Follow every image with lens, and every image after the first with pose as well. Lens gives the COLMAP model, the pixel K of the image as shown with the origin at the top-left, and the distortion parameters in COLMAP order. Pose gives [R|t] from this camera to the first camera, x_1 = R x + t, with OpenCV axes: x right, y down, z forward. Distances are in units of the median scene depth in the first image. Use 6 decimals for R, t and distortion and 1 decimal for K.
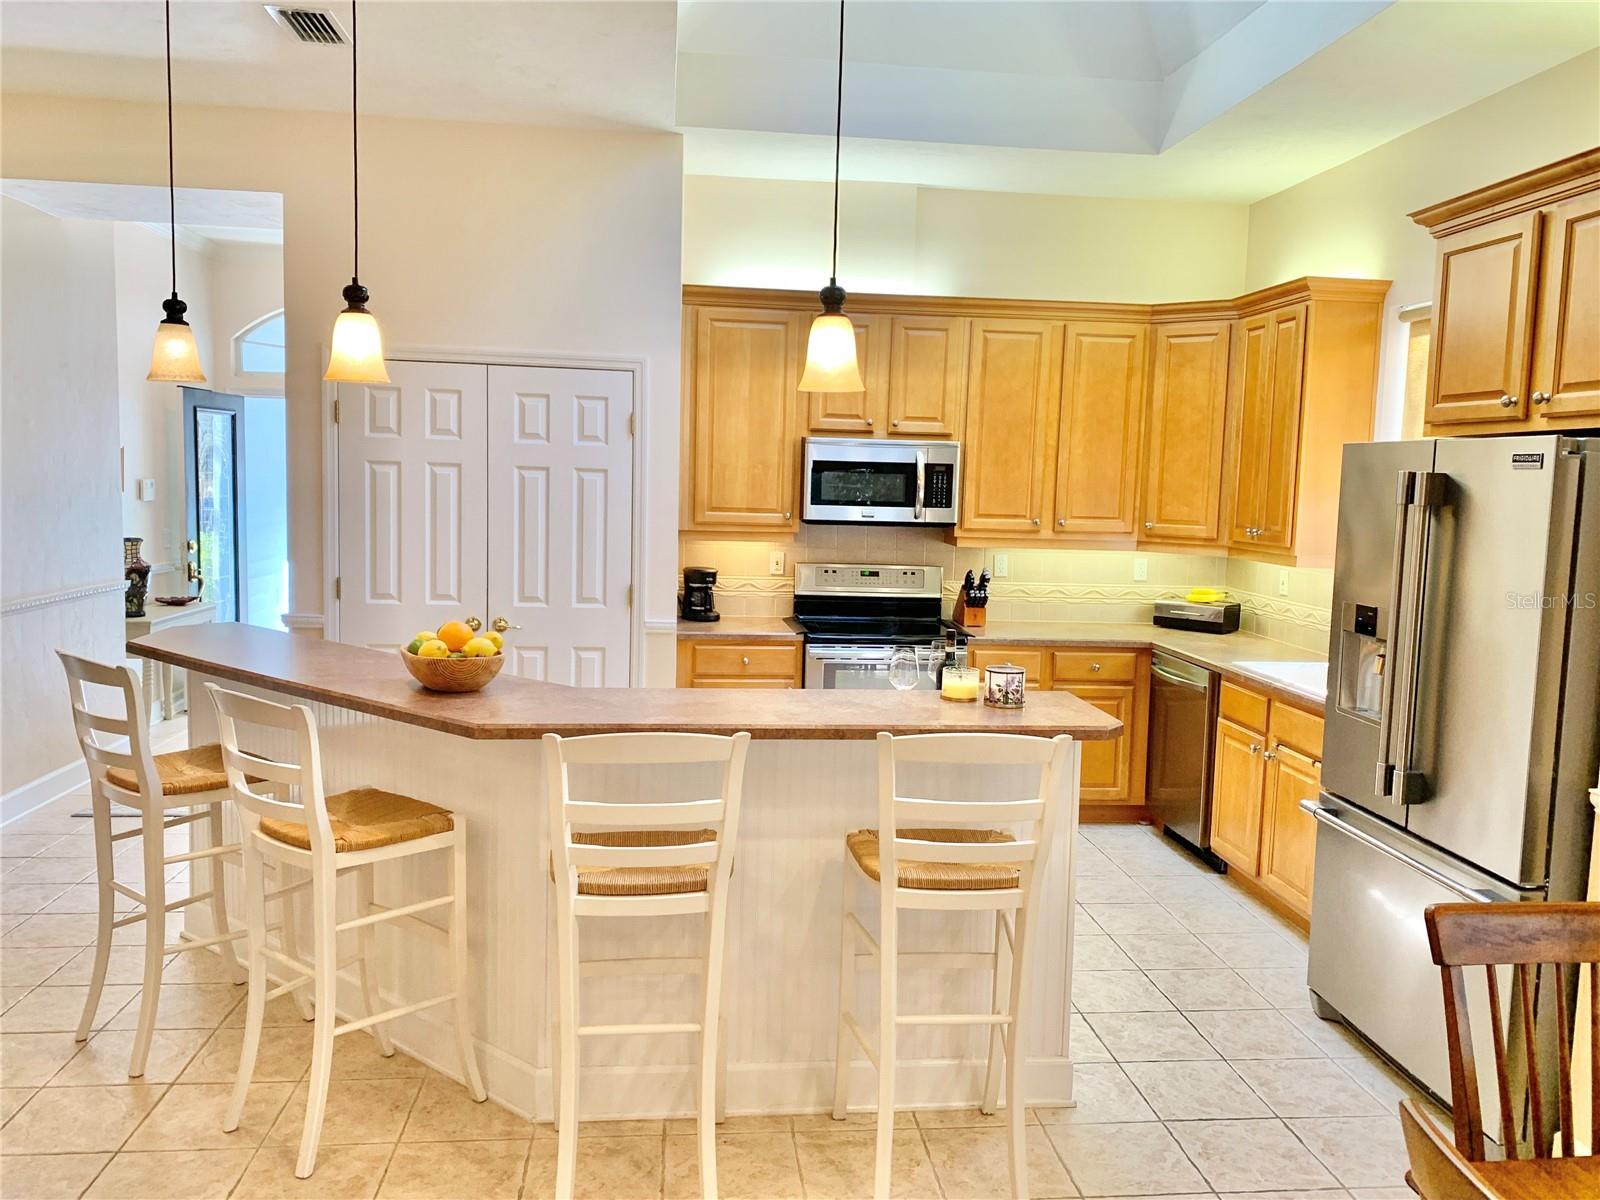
lens RADIAL K [[1235.4, 0, 807.4], [0, 1235.4, 579.7], [0, 0, 1]] dist [0.129669, -0.262482]
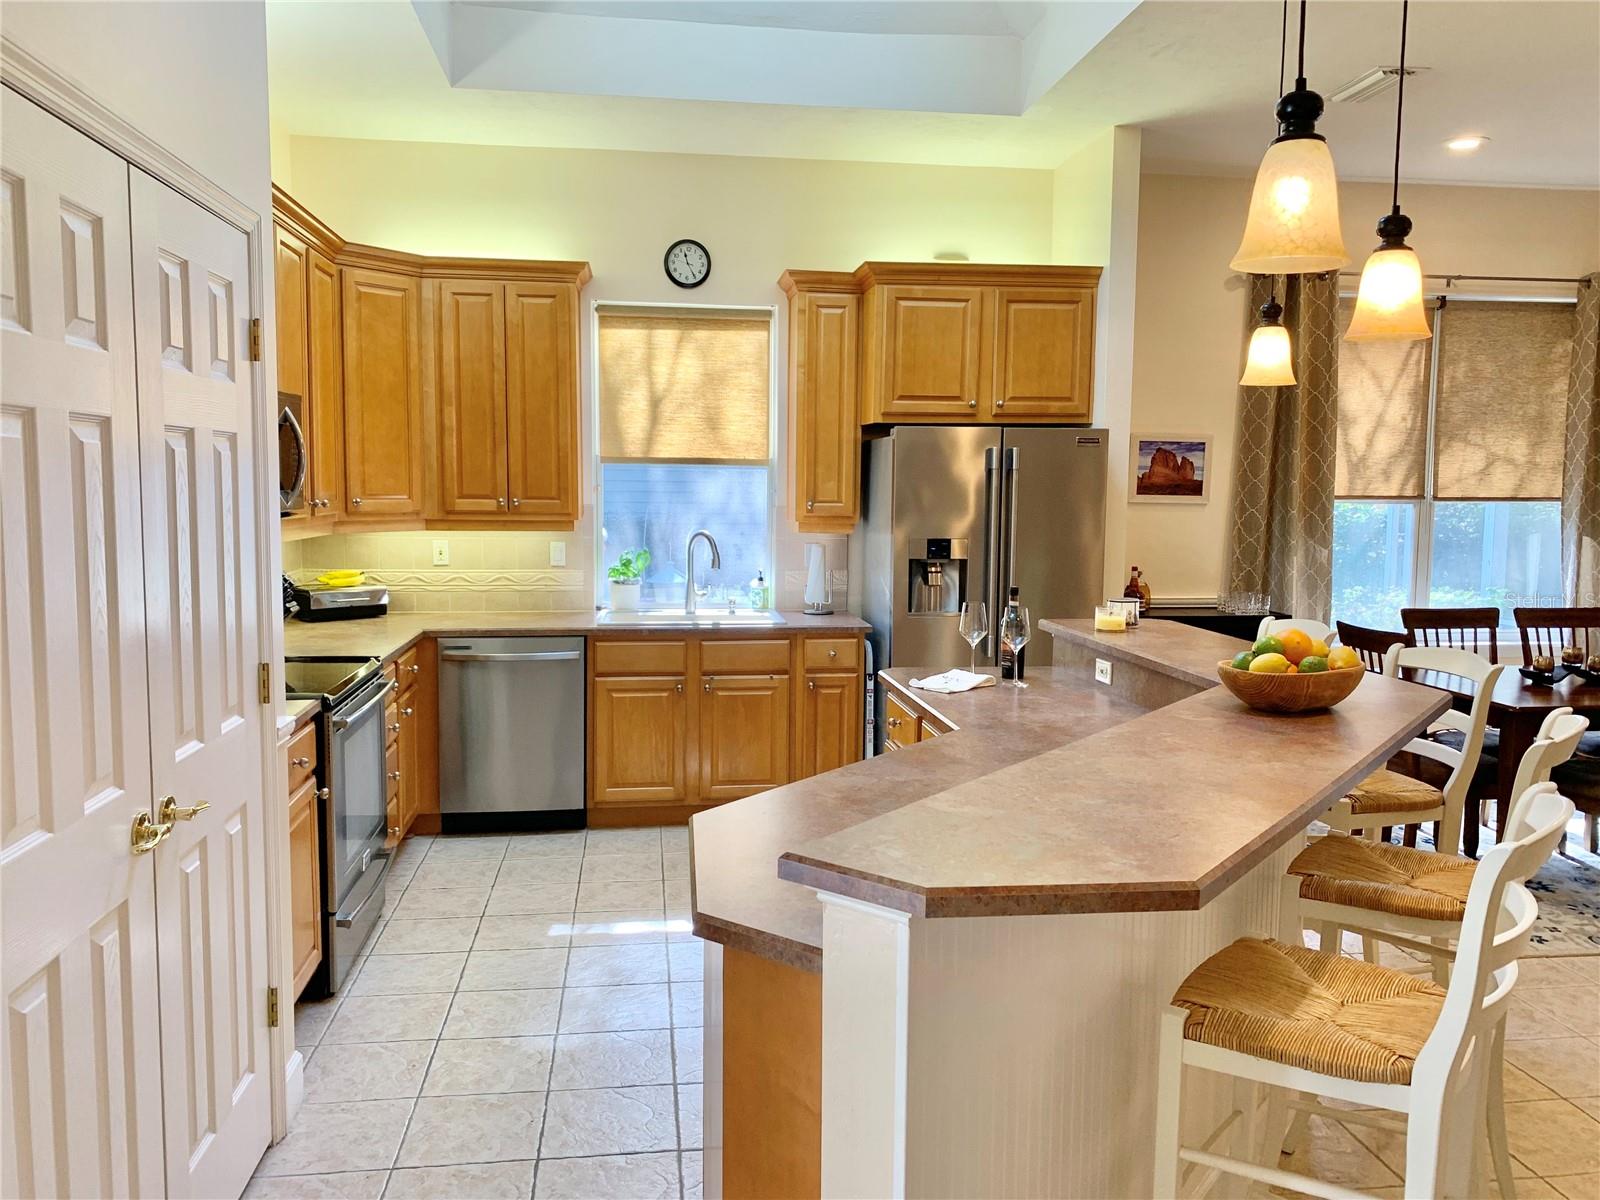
lens RADIAL K [[1241.1, 0, 804.0], [0, 1241.1, 571.4], [0, 0, 1]] dist [-0.002122, 0.009991]
pose [[-0.025242, -0.112421, 0.993340, -0.646867], [0.074487, 0.990683, 0.114013, -0.078091], [-0.996902, 0.076869, -0.016633, 0.771636]]
